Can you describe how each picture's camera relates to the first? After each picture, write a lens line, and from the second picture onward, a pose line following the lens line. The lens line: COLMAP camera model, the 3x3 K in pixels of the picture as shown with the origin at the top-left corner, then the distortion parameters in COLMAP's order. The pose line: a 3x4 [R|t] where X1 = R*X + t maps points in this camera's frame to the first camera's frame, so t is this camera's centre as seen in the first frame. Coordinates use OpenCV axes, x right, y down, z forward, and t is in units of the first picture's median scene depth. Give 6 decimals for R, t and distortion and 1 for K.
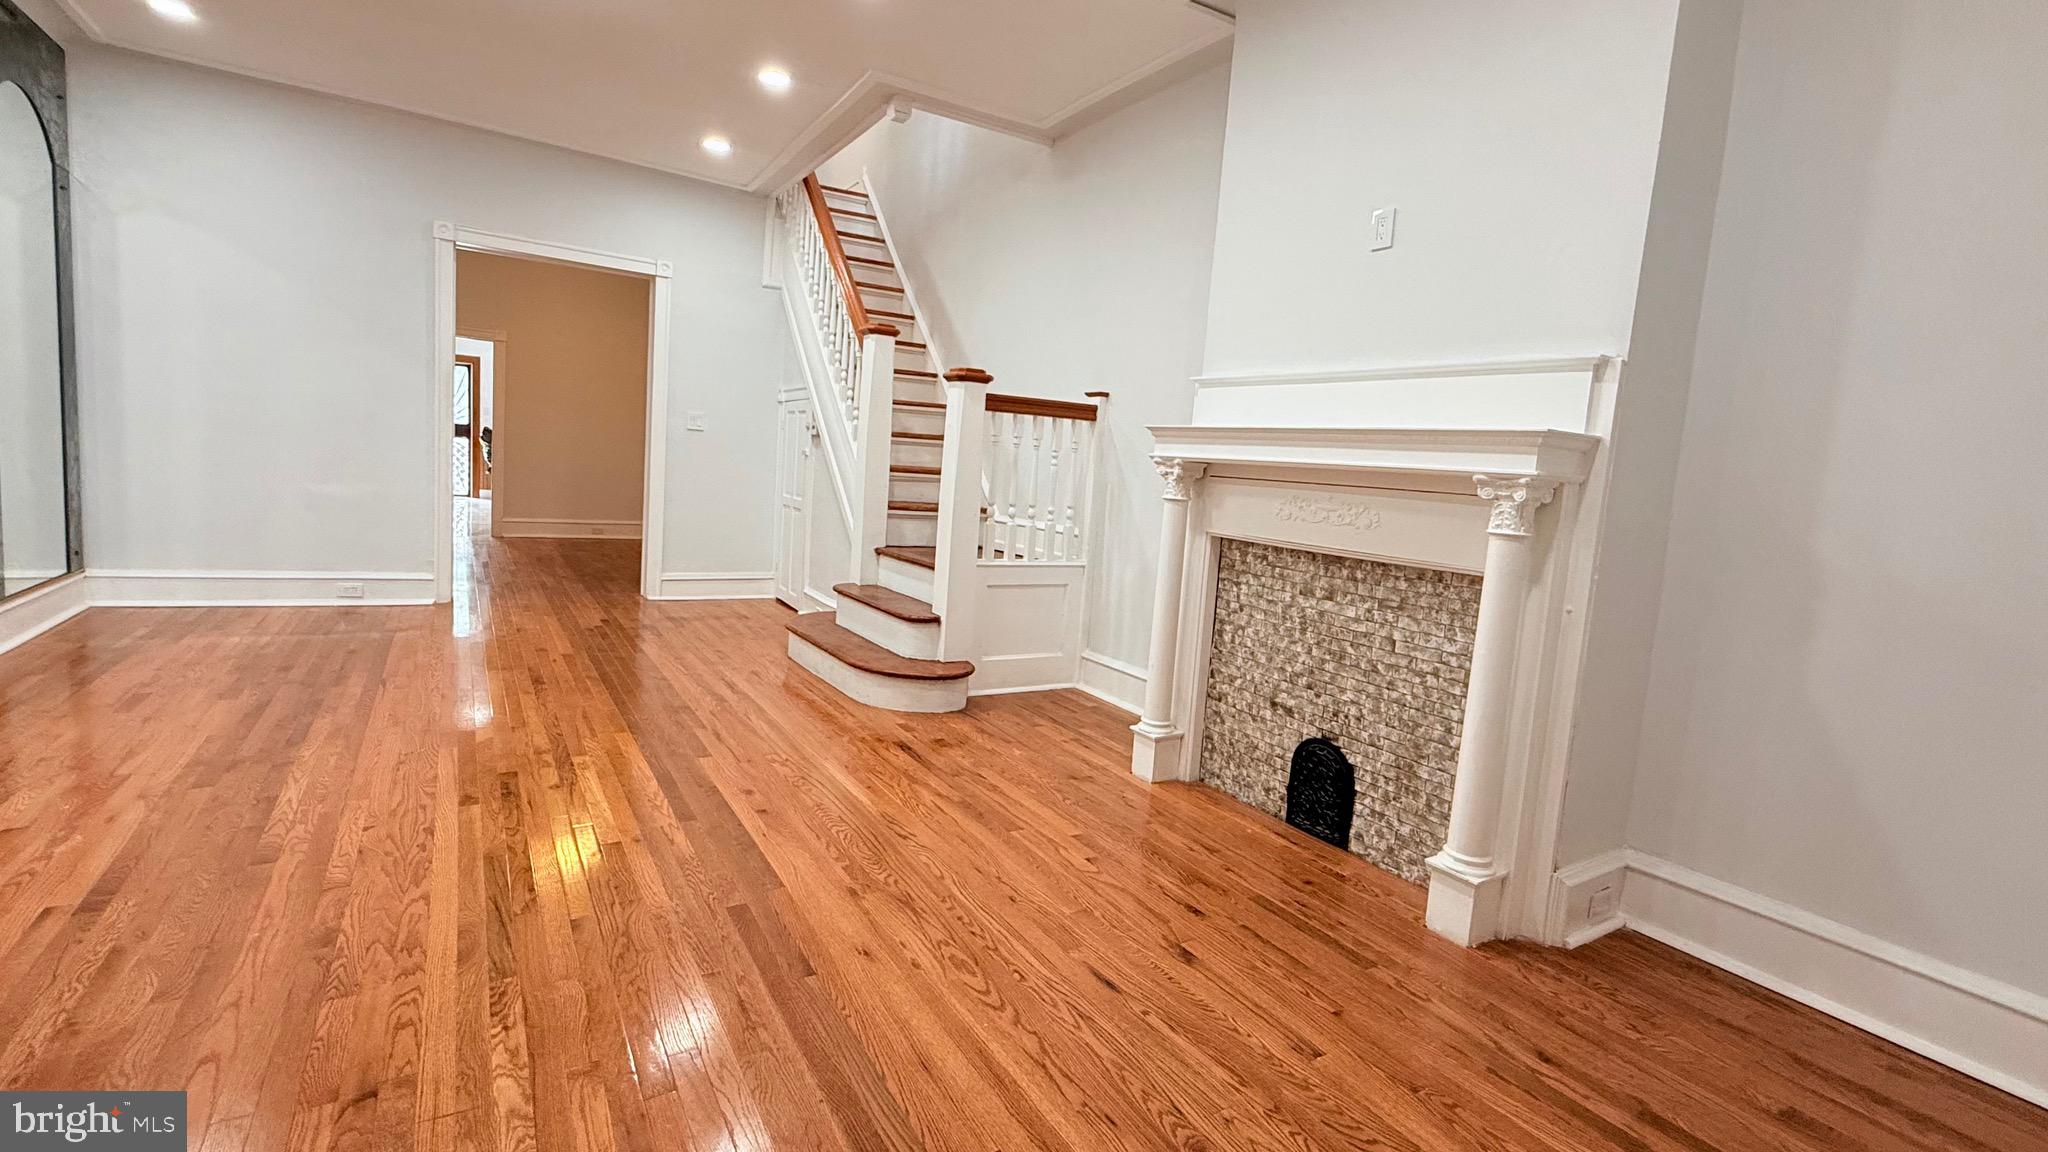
lens RADIAL K [[917.6, 0, 1019.6], [0, 917.6, 555.0], [0, 0, 1]] dist [0.003379, 0.001175]
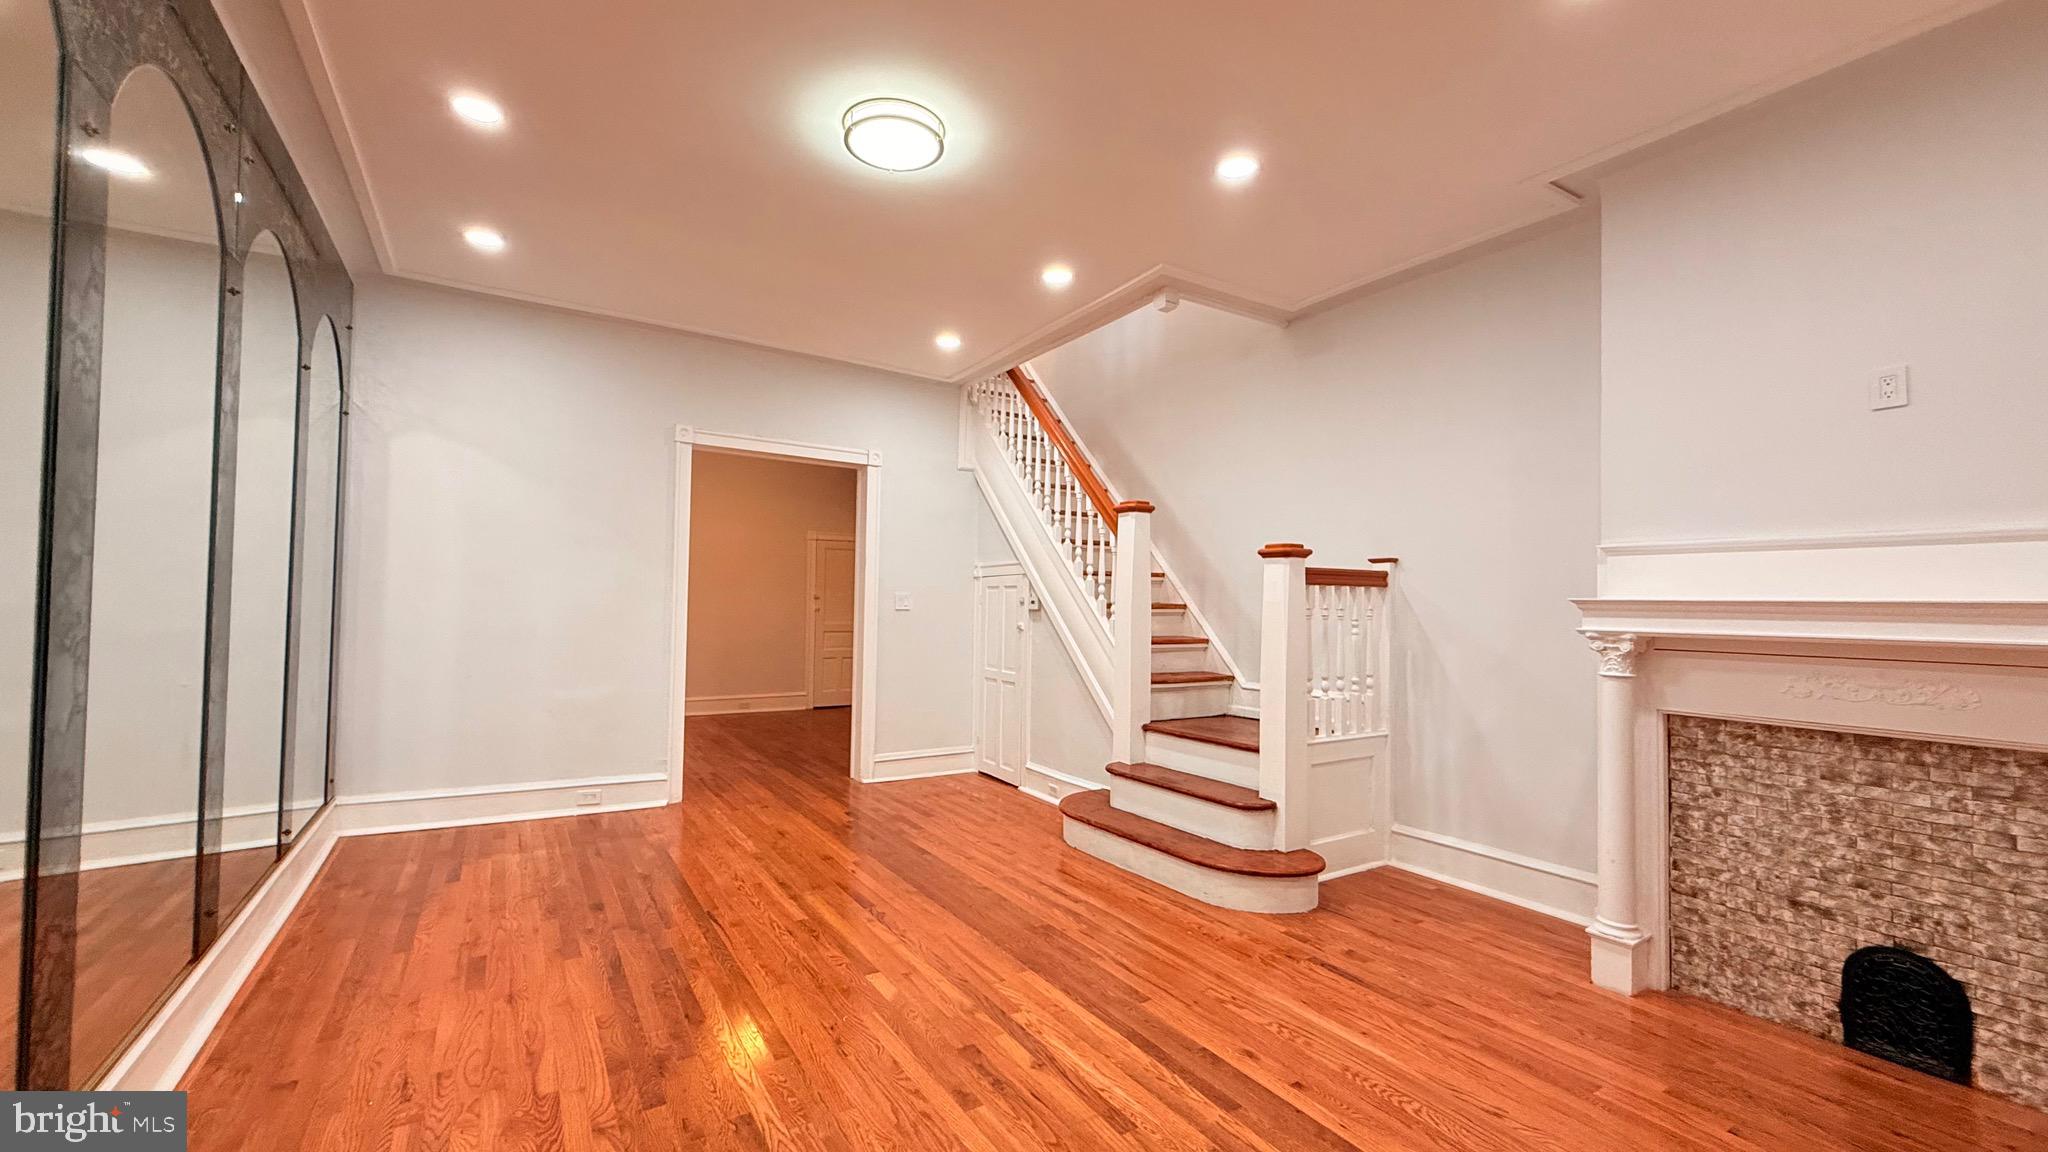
lens RADIAL K [[820.3, 0, 1018.8], [0, 820.3, 579.6], [0, 0, 1]] dist [0.001852, -0.000347]
pose [[0.998341, -0.052965, 0.022598, -0.441026], [0.055441, 0.990151, -0.128562, -0.081880], [-0.015566, 0.129602, 0.991444, 0.163035]]
